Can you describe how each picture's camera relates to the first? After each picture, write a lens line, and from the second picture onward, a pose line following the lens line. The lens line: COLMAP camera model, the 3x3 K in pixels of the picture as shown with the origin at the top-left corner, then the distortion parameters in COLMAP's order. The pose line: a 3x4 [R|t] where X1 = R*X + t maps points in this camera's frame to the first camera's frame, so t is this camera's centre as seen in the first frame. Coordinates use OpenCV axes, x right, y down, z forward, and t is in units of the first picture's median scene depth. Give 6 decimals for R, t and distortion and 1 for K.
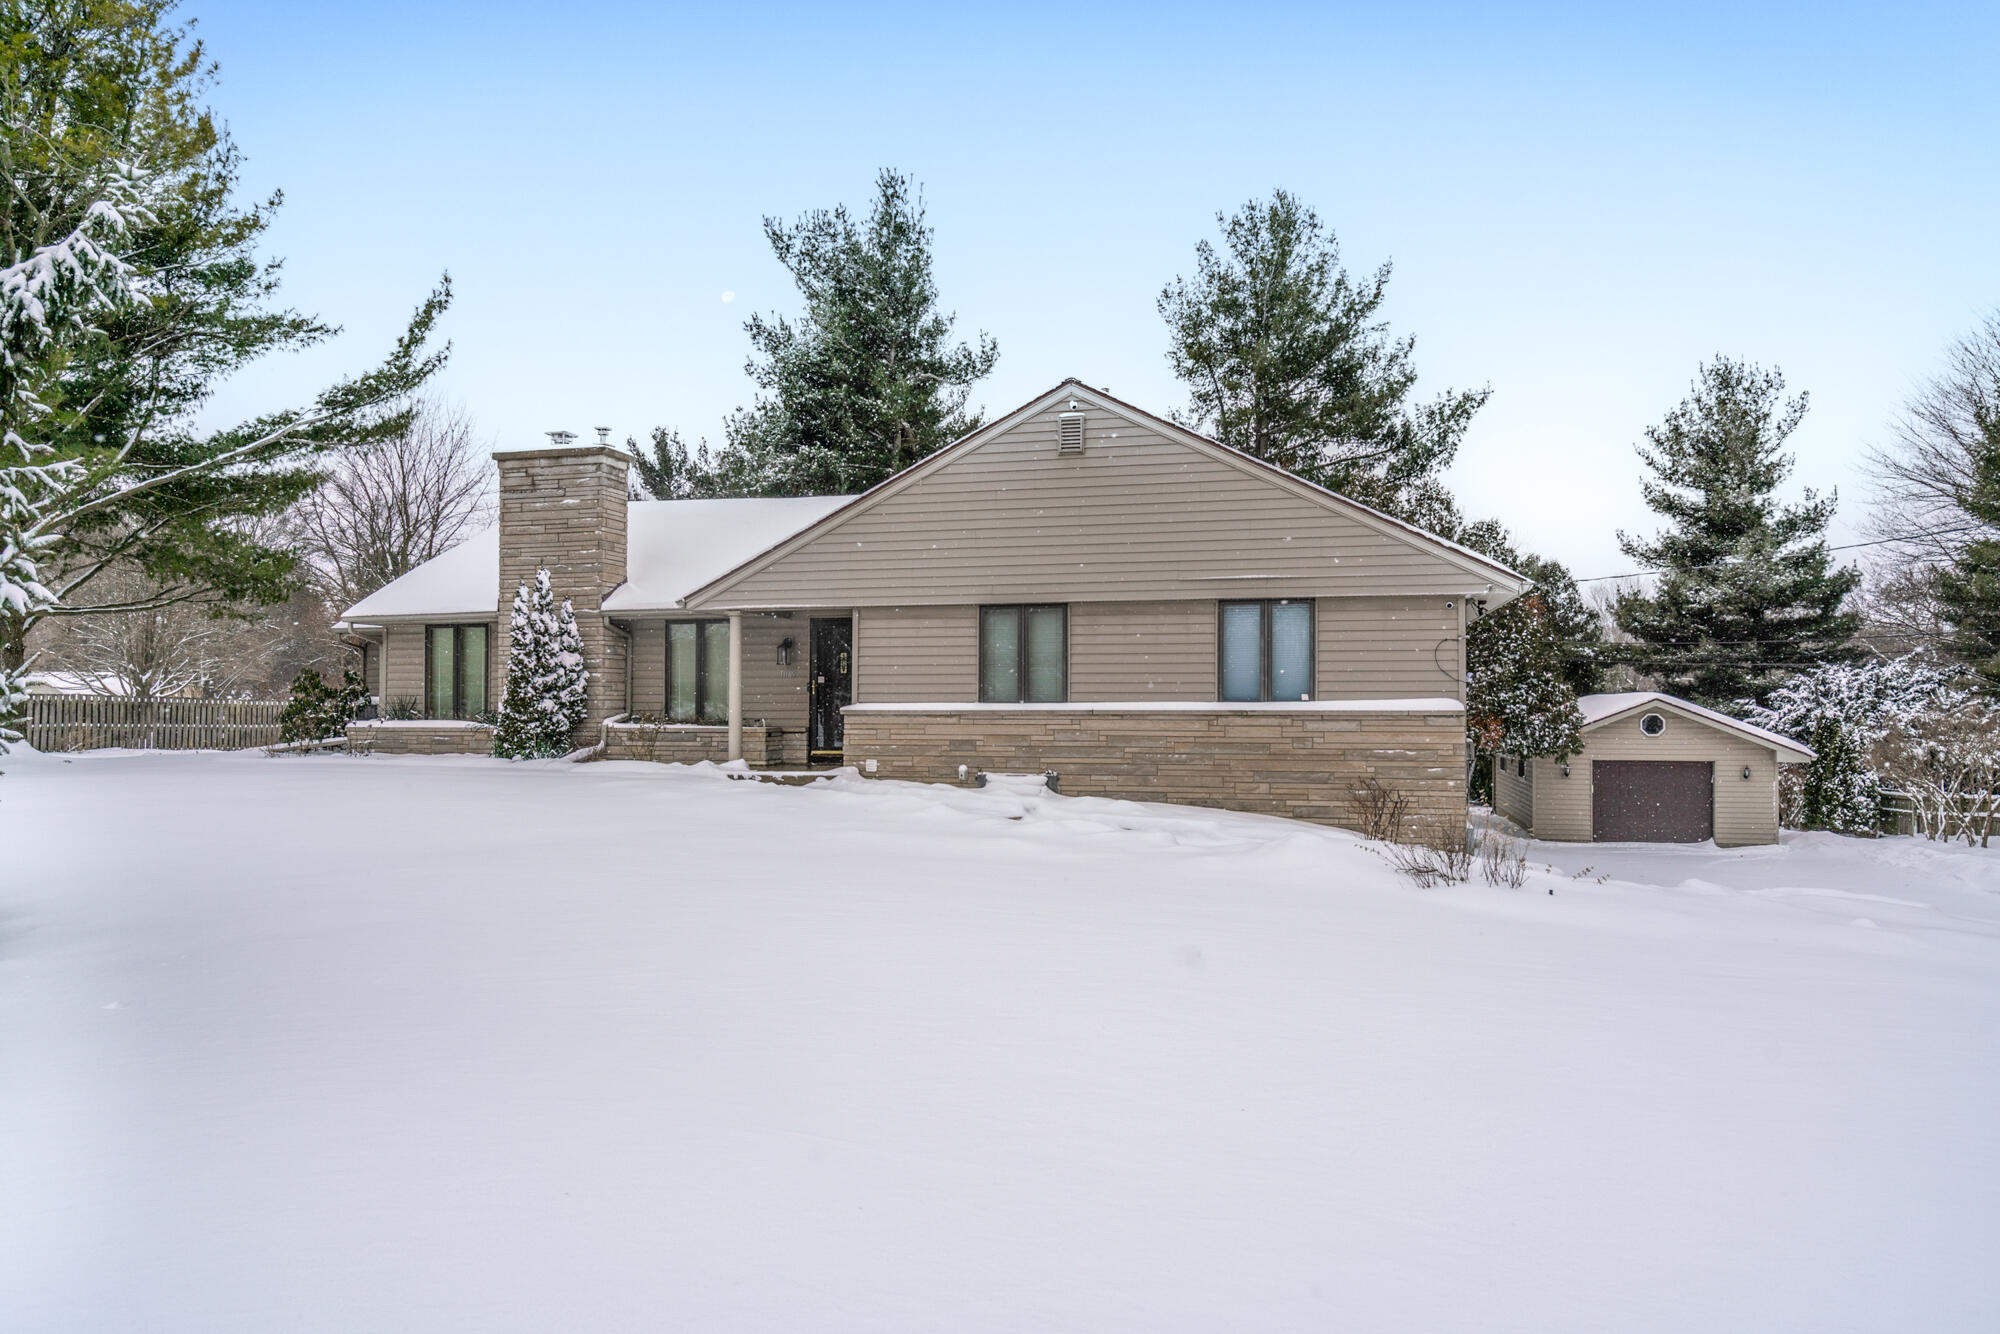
lens RADIAL K [[1339.1, 0, 995.8], [0, 1339.1, 670.1], [0, 0, 1]] dist [0.009293, 0.009532]
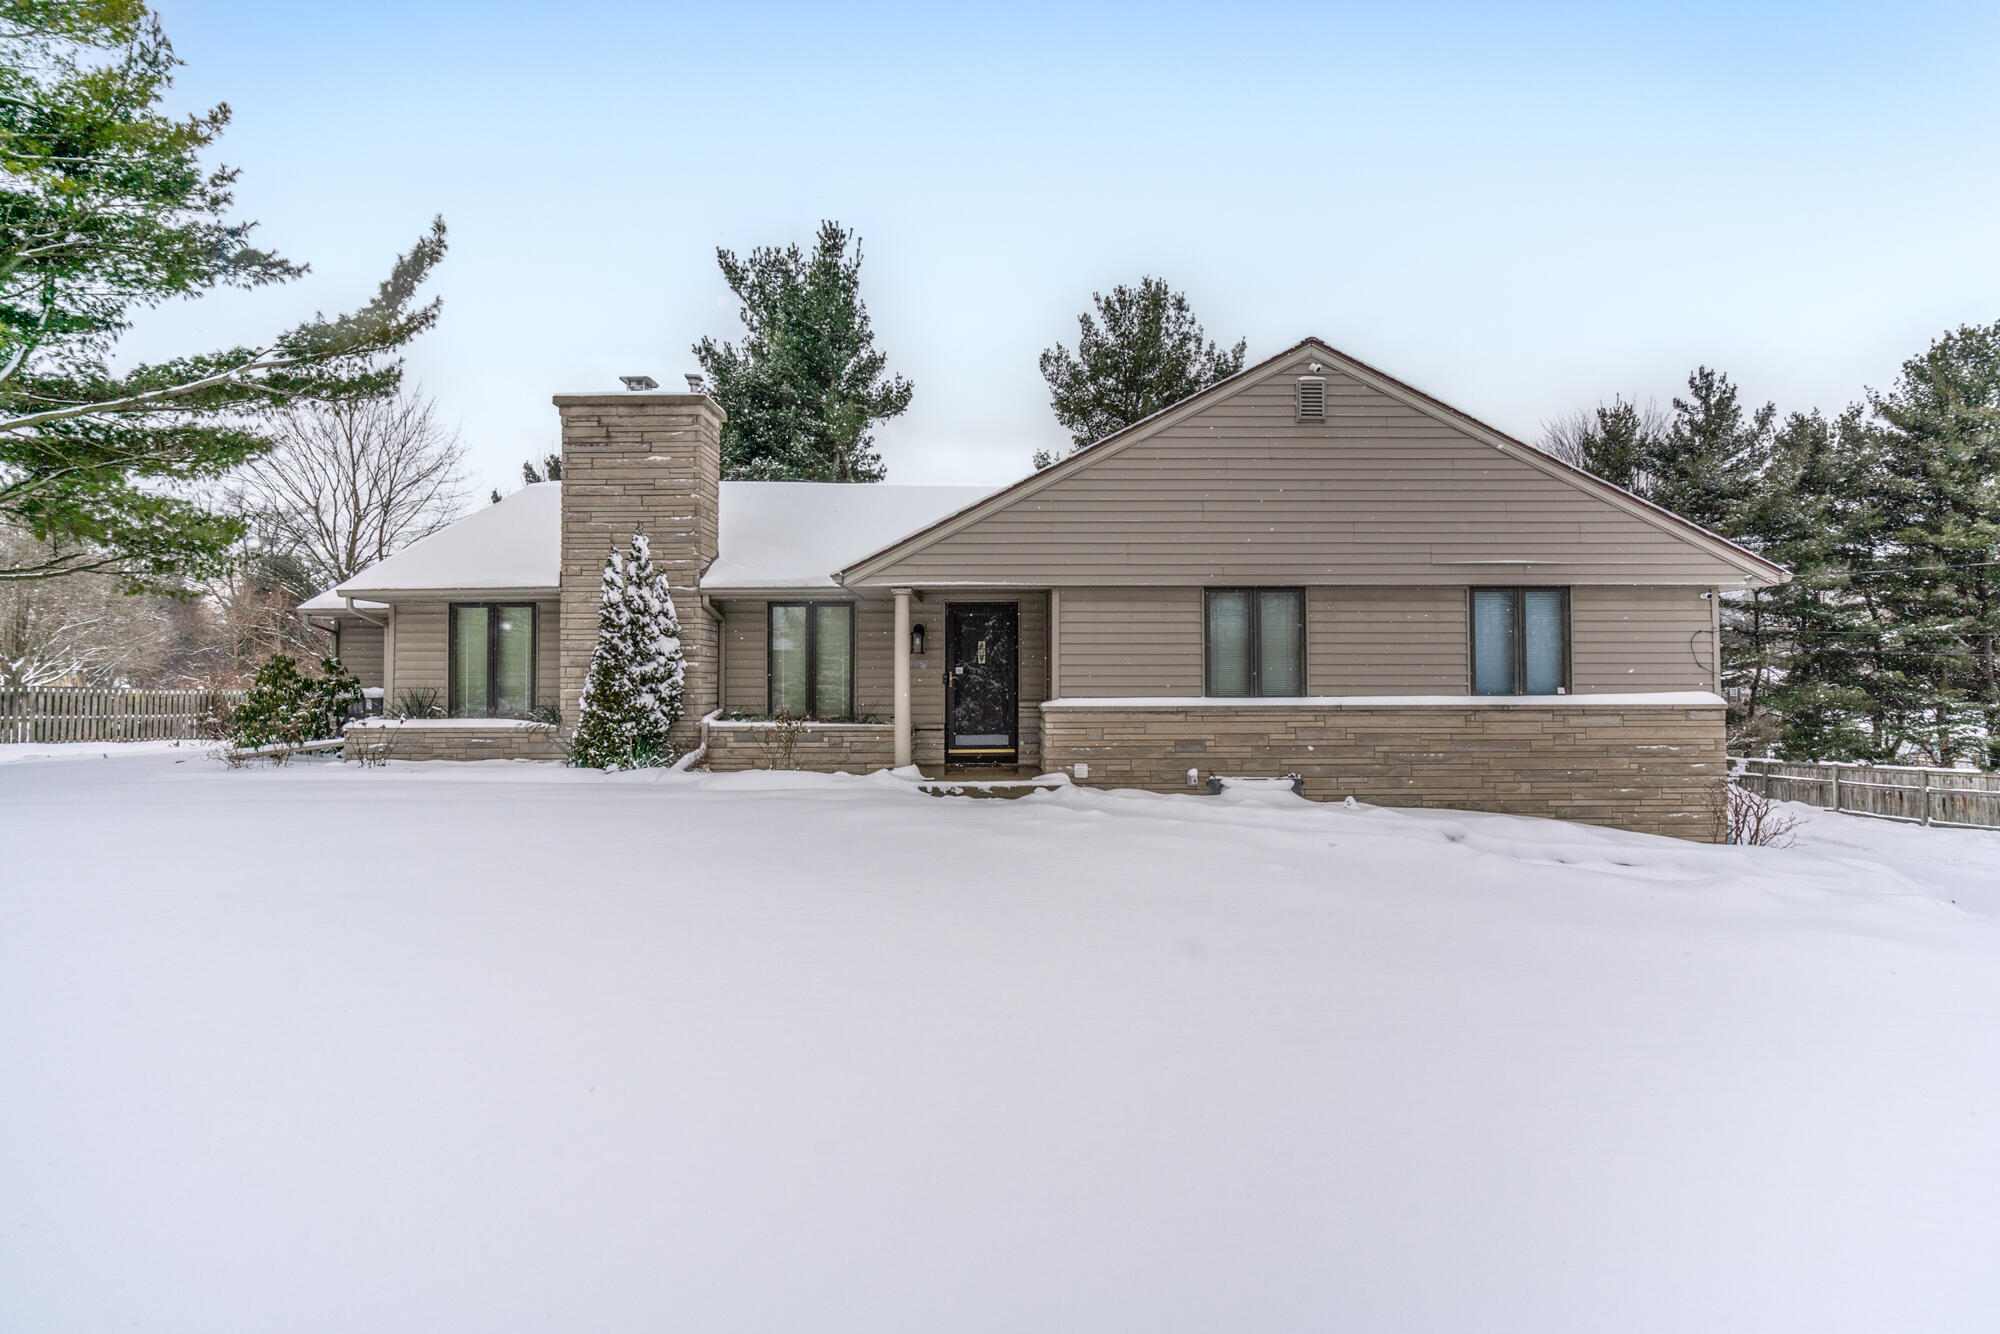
lens RADIAL K [[923.7, 0, 1006.7], [0, 923.7, 659.8], [0, 0, 1]] dist [-0.003464, 0.000849]
pose [[0.965316, 0.005774, 0.261019, -0.252503], [-0.004699, 0.999978, -0.004742, 0.002700], [-0.261041, 0.003351, 0.965322, 0.376750]]
